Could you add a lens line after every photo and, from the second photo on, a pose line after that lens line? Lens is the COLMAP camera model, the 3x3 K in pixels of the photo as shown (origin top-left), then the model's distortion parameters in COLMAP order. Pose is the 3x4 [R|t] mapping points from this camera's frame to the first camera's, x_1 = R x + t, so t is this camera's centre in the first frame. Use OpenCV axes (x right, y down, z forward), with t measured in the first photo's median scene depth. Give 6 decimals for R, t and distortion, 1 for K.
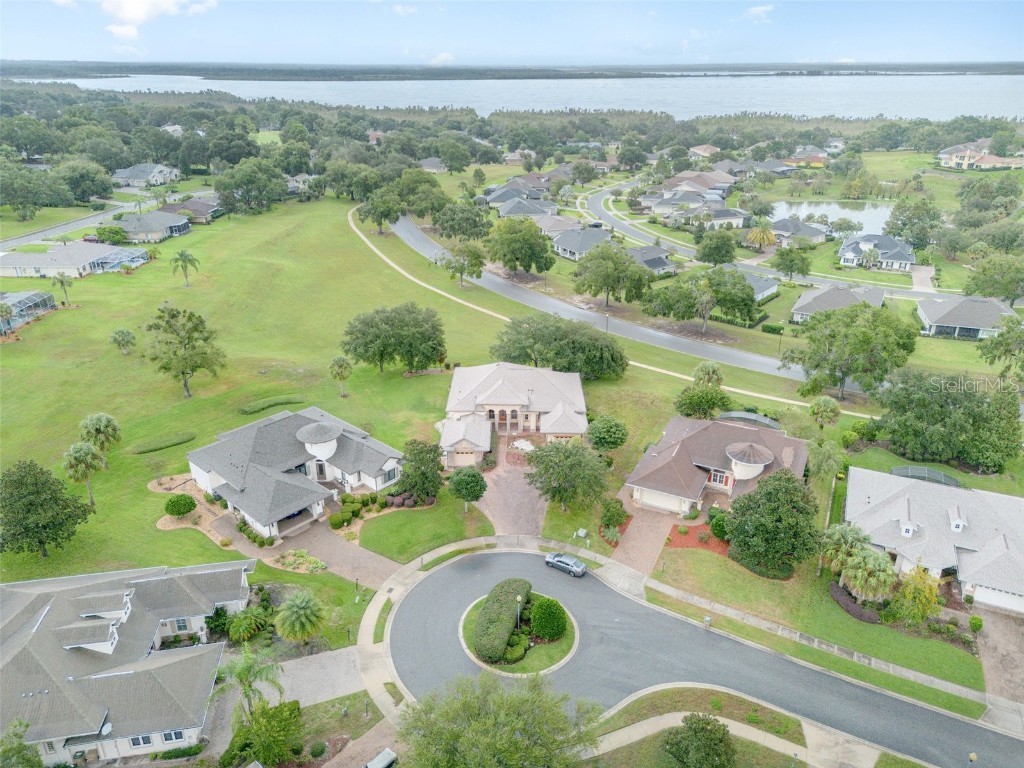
lens RADIAL K [[719.3, 0, 511.3], [0, 719.3, 384.6], [0, 0, 1]] dist [0.035513, -0.000081]
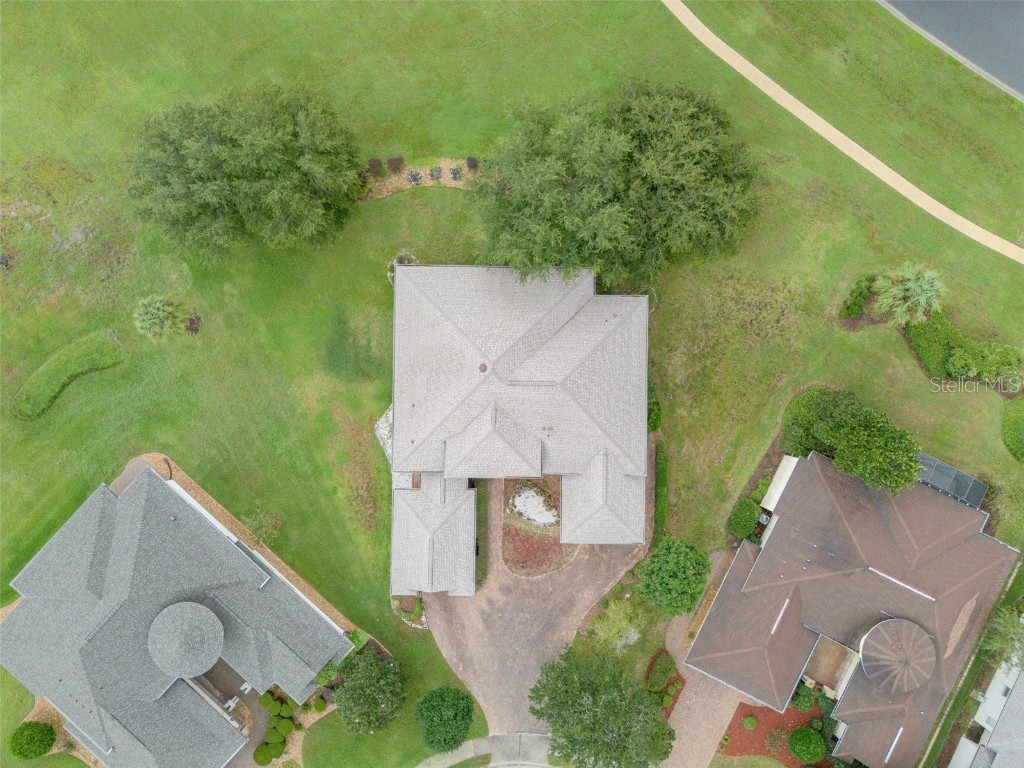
lens RADIAL K [[719.3, 0, 512.1], [0, 719.3, 383.6], [0, 0, 1]] dist [0.035513, -0.000081]
pose [[0.999956, 0.001214, -0.009289, 0.006191], [0.007955, 0.413661, 0.910396, -0.491508], [0.004947, -0.910430, 0.413633, 0.827332]]
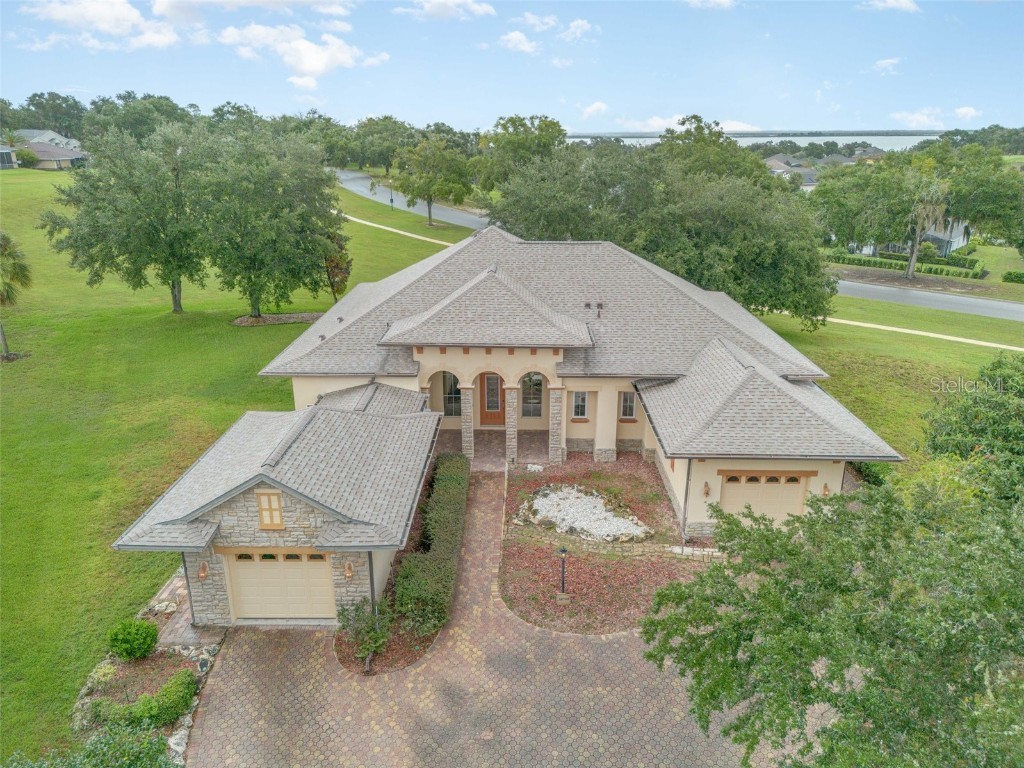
lens RADIAL K [[719.3, 0, 515.0], [0, 719.3, 382.7], [0, 0, 1]] dist [0.035513, -0.000081]
pose [[0.999993, 0.003591, 0.001182, -0.003455], [-0.003478, 0.996415, -0.084532, 0.060376], [-0.001482, 0.084527, 0.996420, 0.744646]]
